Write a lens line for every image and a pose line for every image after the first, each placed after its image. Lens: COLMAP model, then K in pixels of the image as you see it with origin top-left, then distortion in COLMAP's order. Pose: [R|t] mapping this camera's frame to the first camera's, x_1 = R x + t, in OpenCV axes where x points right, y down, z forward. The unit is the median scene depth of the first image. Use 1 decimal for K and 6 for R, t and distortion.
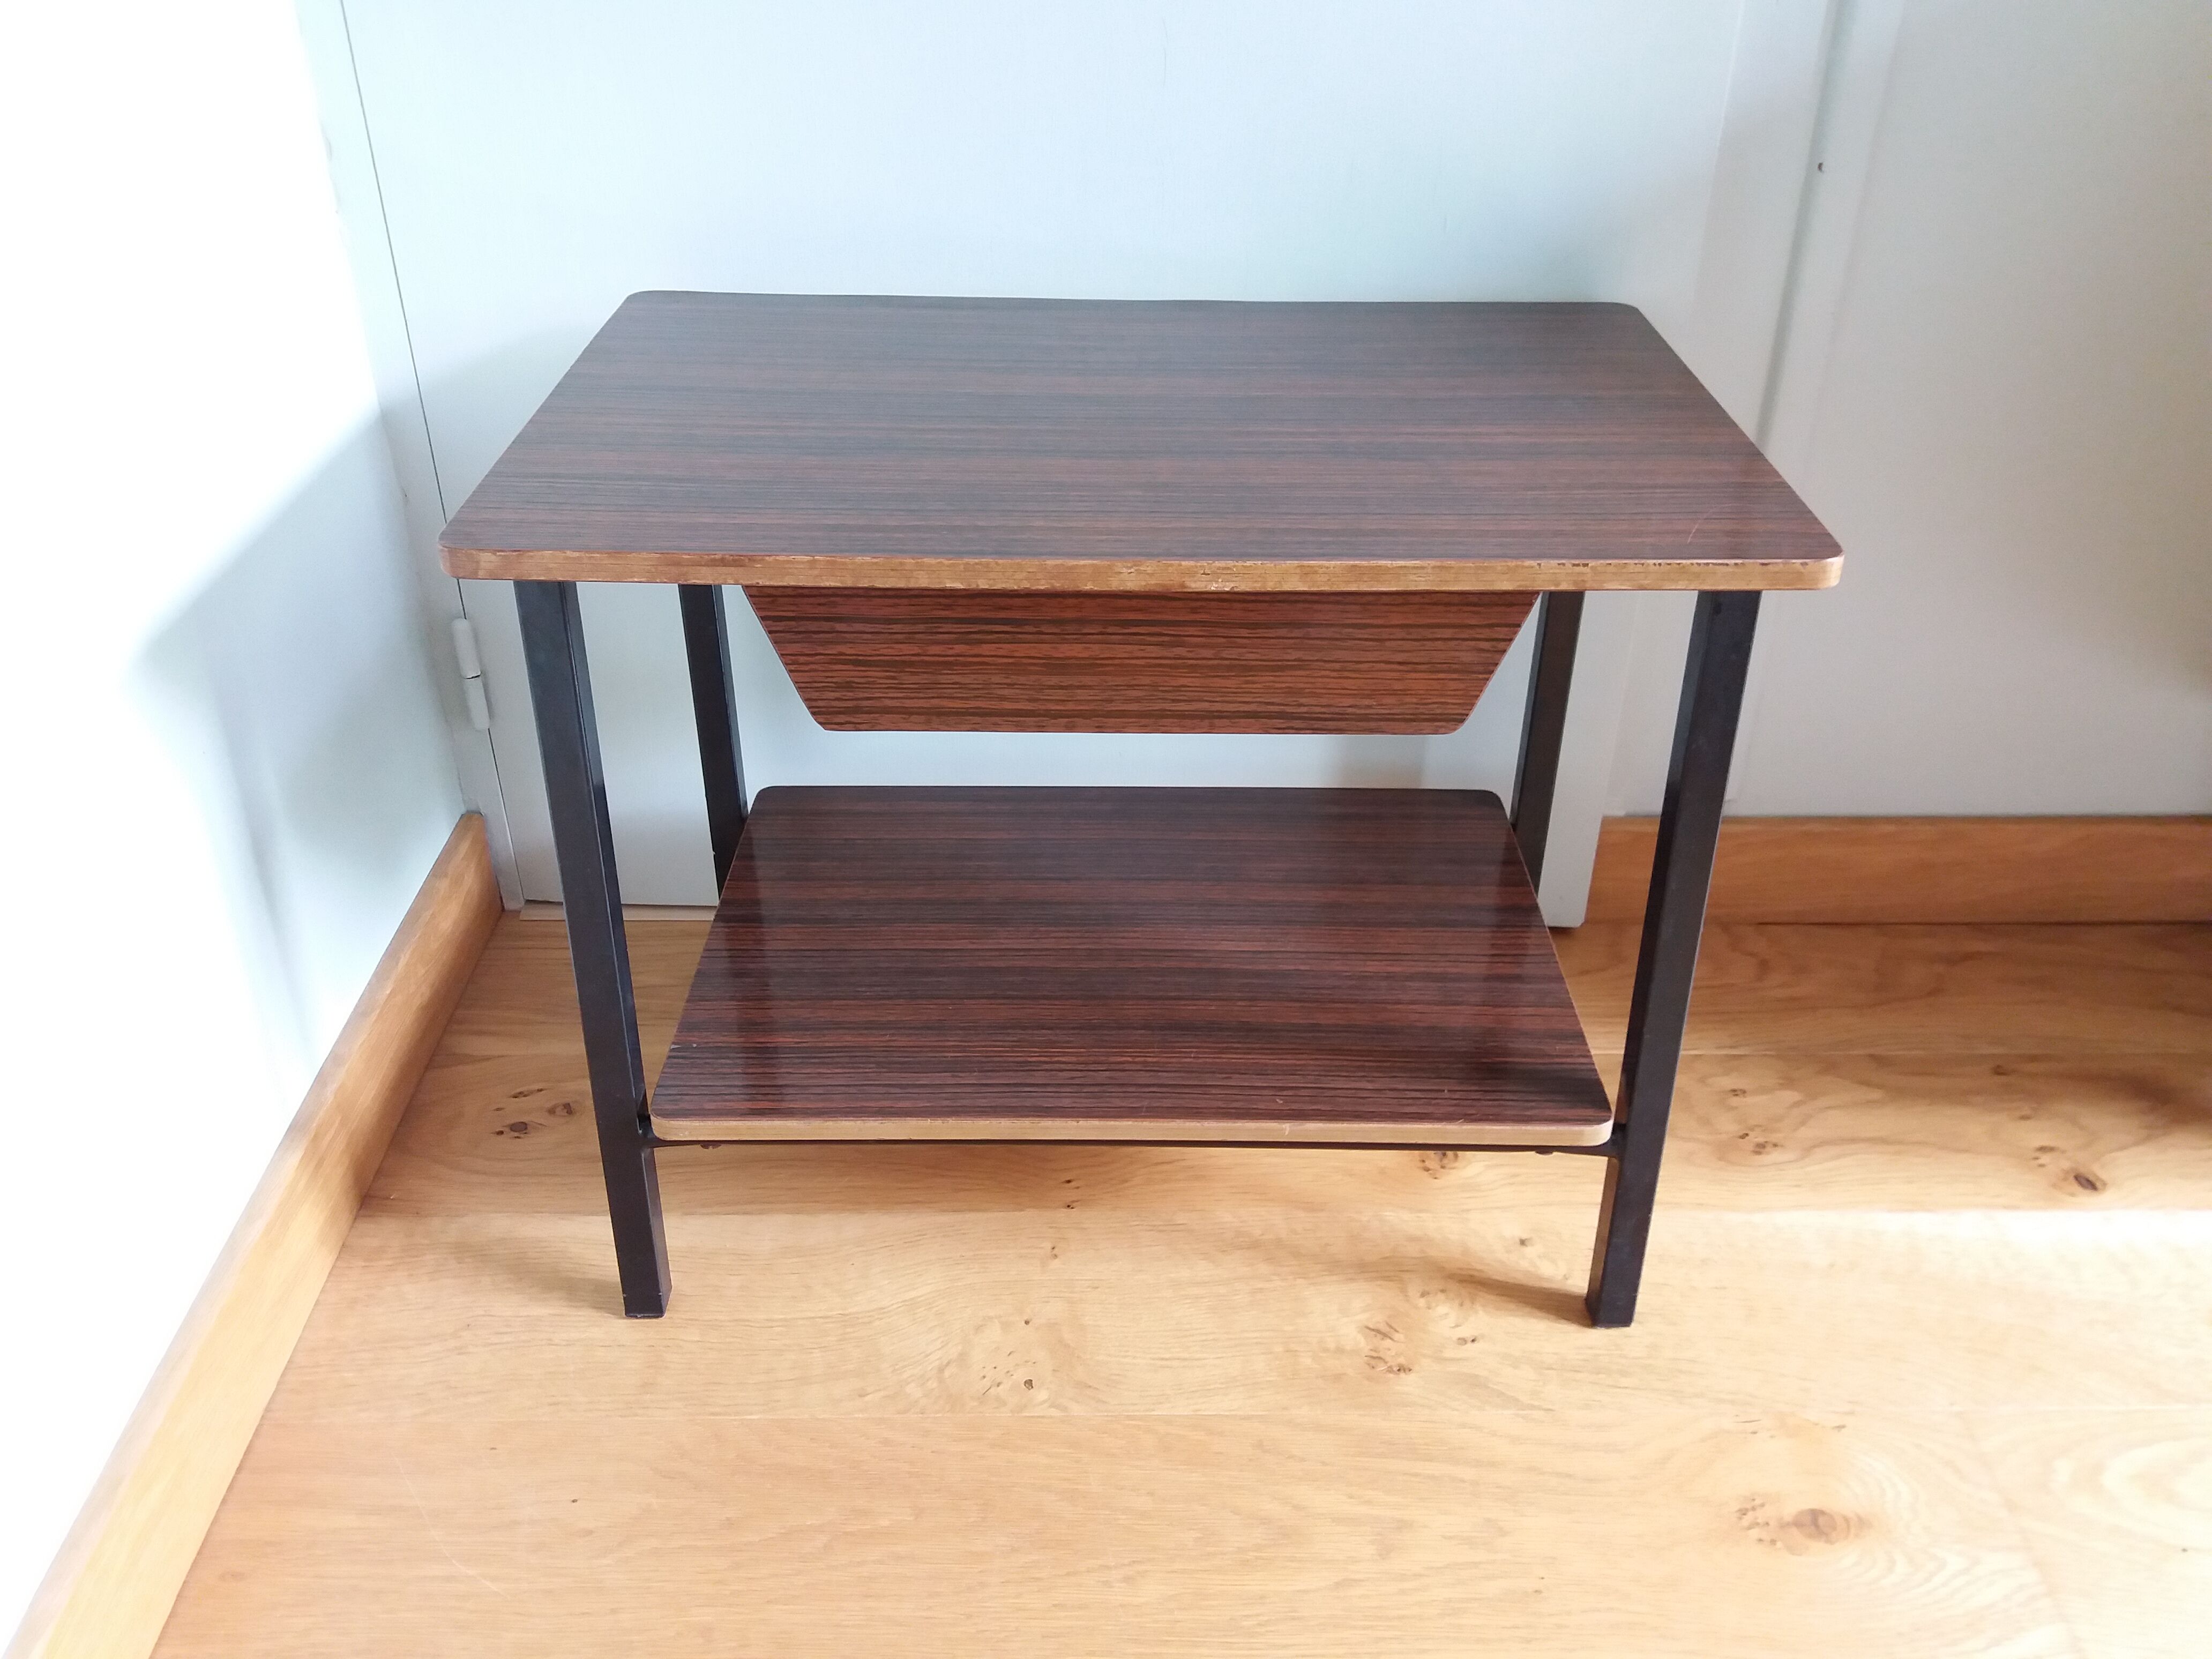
lens RADIAL K [[1812.5, 0, 1115.0], [0, 1812.5, 807.5], [0, 0, 1]] dist [0.209038, -0.529854]
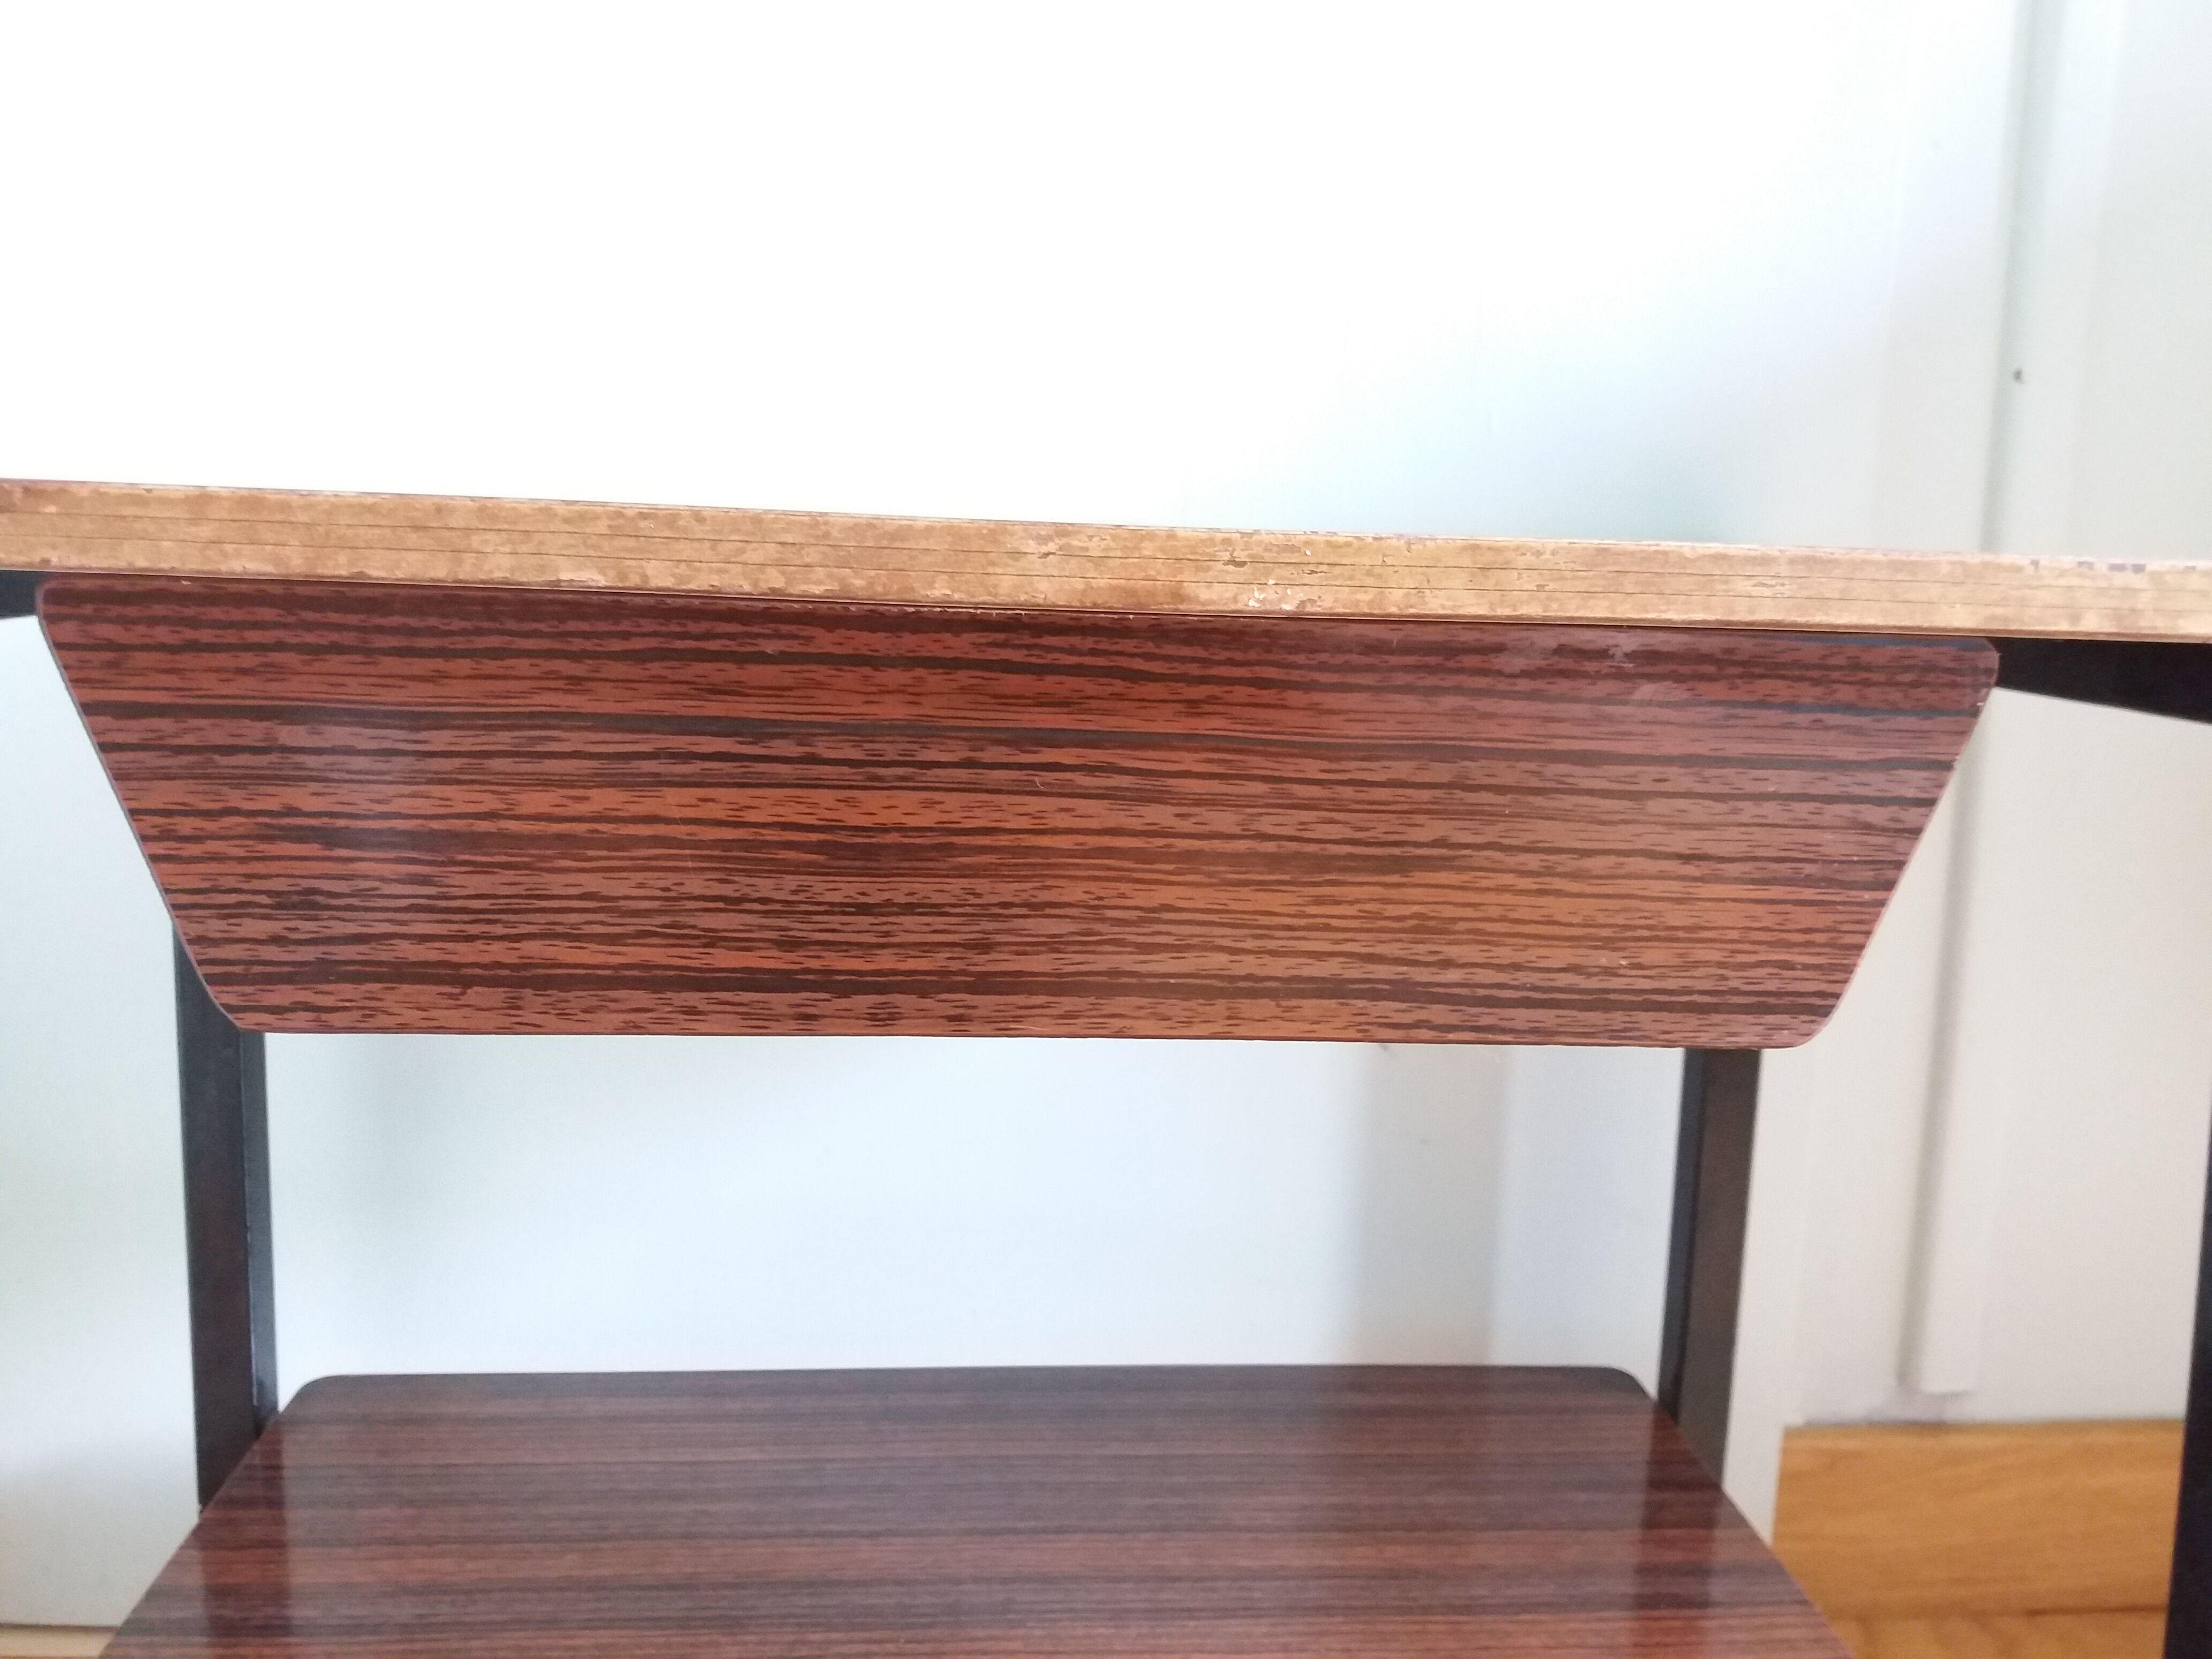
lens RADIAL K [[1808.0, 0, 1111.6], [0, 1808.0, 825.5], [0, 0, 1]] dist [0.108558, -0.232909]
pose [[0.996032, 0.013385, 0.087978, -0.008425], [0.020621, 0.927003, -0.374487, 0.055217], [-0.086568, 0.374815, 0.923049, 0.507540]]
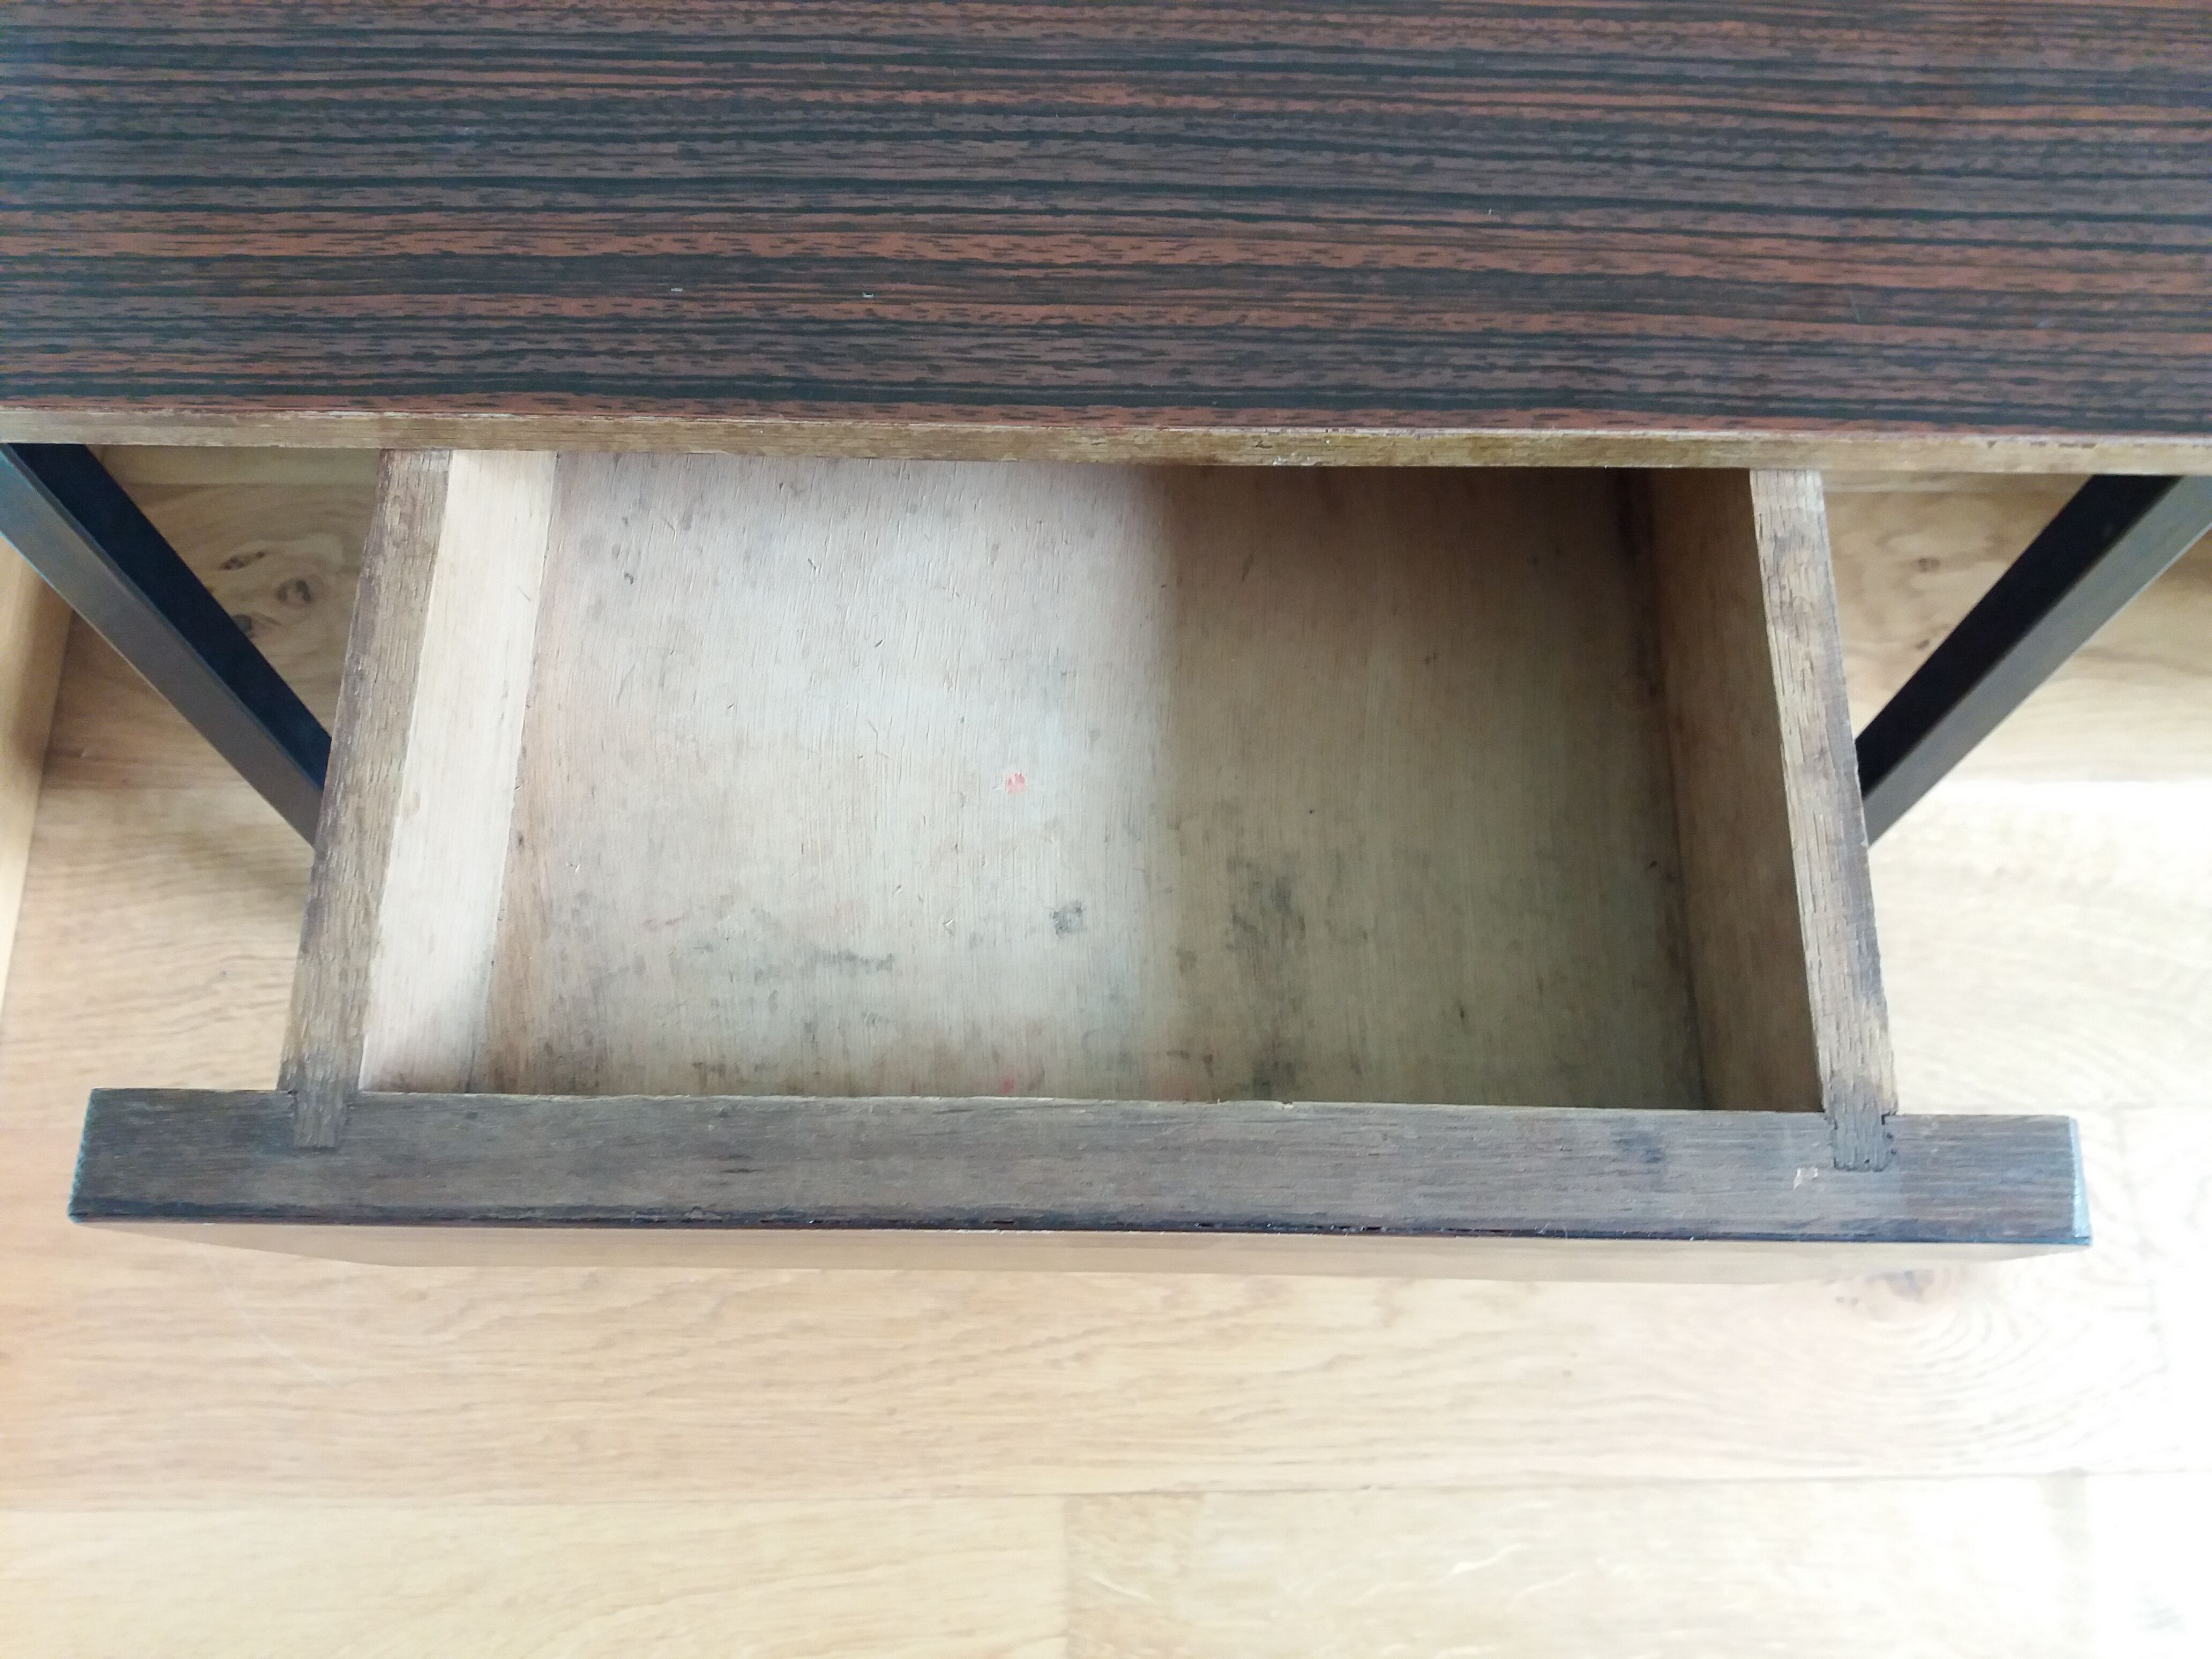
lens RADIAL K [[1851.0, 0, 1117.9], [0, 1851.0, 820.1], [0, 0, 1]] dist [-0.003601, 0.000580]
pose [[0.999710, 0.004602, 0.023653, 0.002397], [-0.018613, 0.770847, 0.636749, -0.267959], [-0.015302, -0.637004, 0.770709, 0.450846]]
